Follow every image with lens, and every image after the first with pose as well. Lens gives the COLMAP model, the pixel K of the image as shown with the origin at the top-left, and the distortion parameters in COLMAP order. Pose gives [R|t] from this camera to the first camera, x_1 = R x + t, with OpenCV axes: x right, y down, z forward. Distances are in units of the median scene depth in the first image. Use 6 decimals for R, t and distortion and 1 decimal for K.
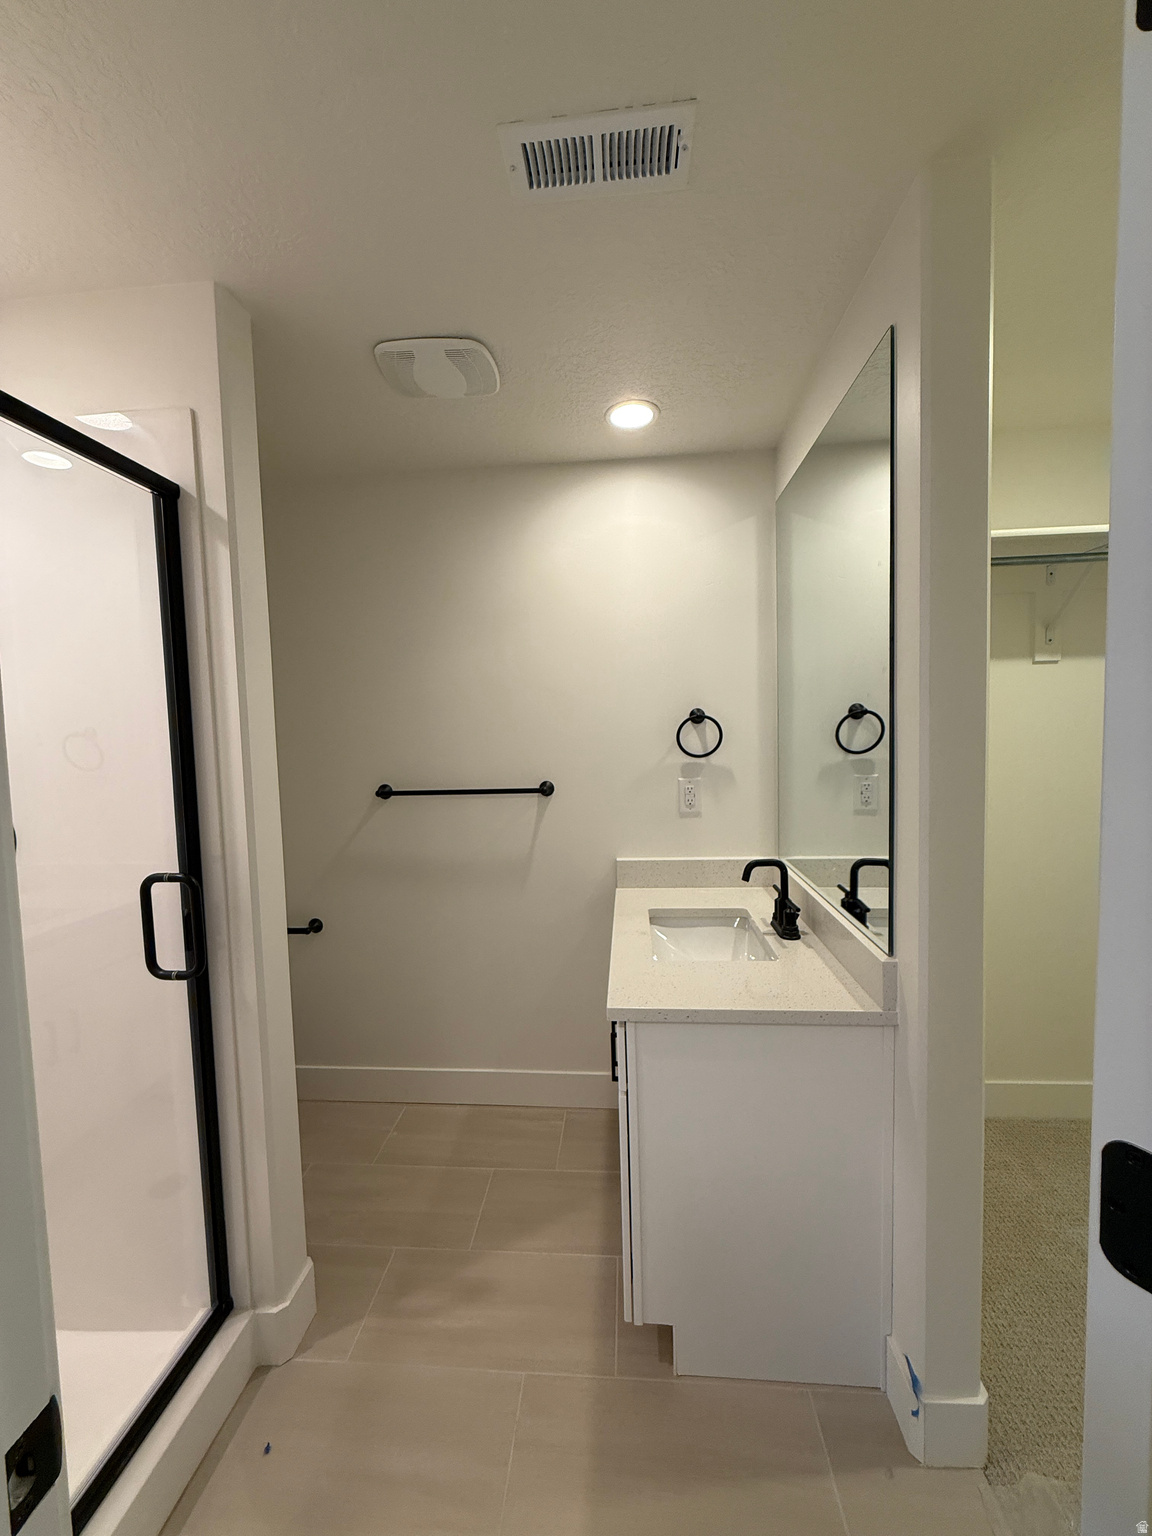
lens RADIAL K [[614.2, 0, 576.2], [0, 614.2, 765.5], [0, 0, 1]] dist [0.002462, 0.000127]
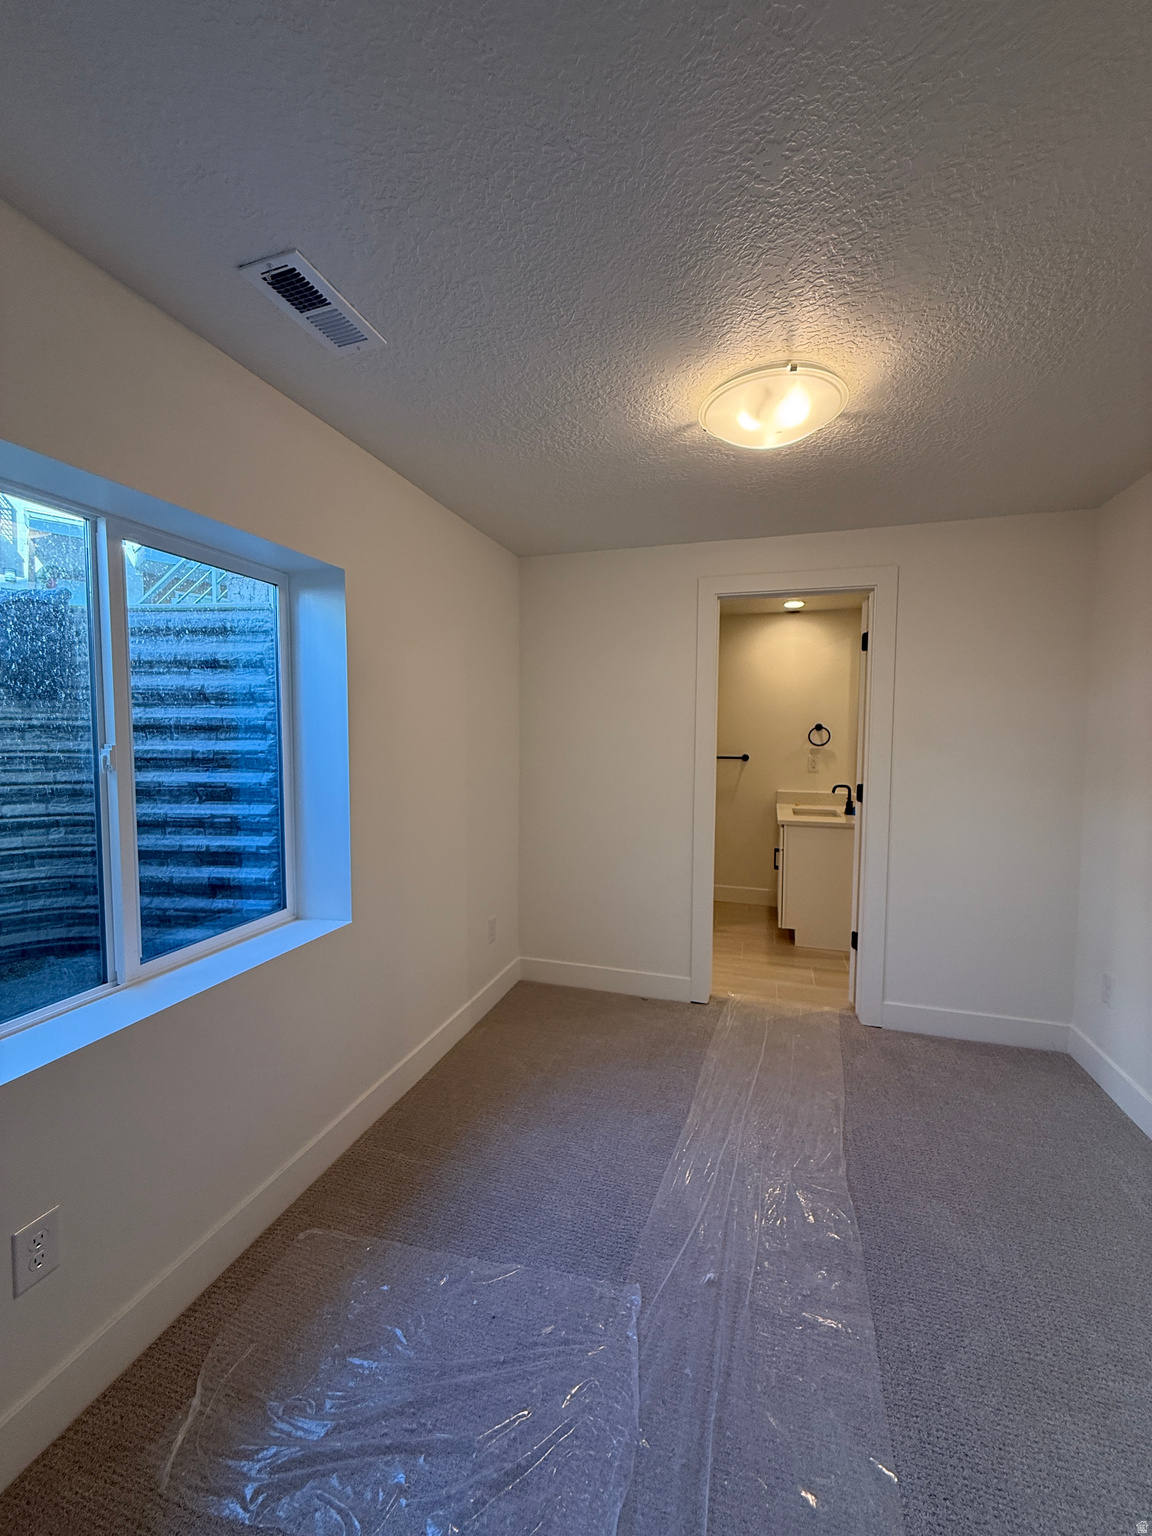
lens RADIAL K [[614.2, 0, 578.8], [0, 614.2, 763.7], [0, 0, 1]] dist [0.002462, 0.000127]
pose [[0.974934, 0.047420, -0.217383, -0.158587], [-0.050549, 0.998682, -0.008854, 0.114111], [0.216676, 0.019621, 0.976046, -1.346624]]
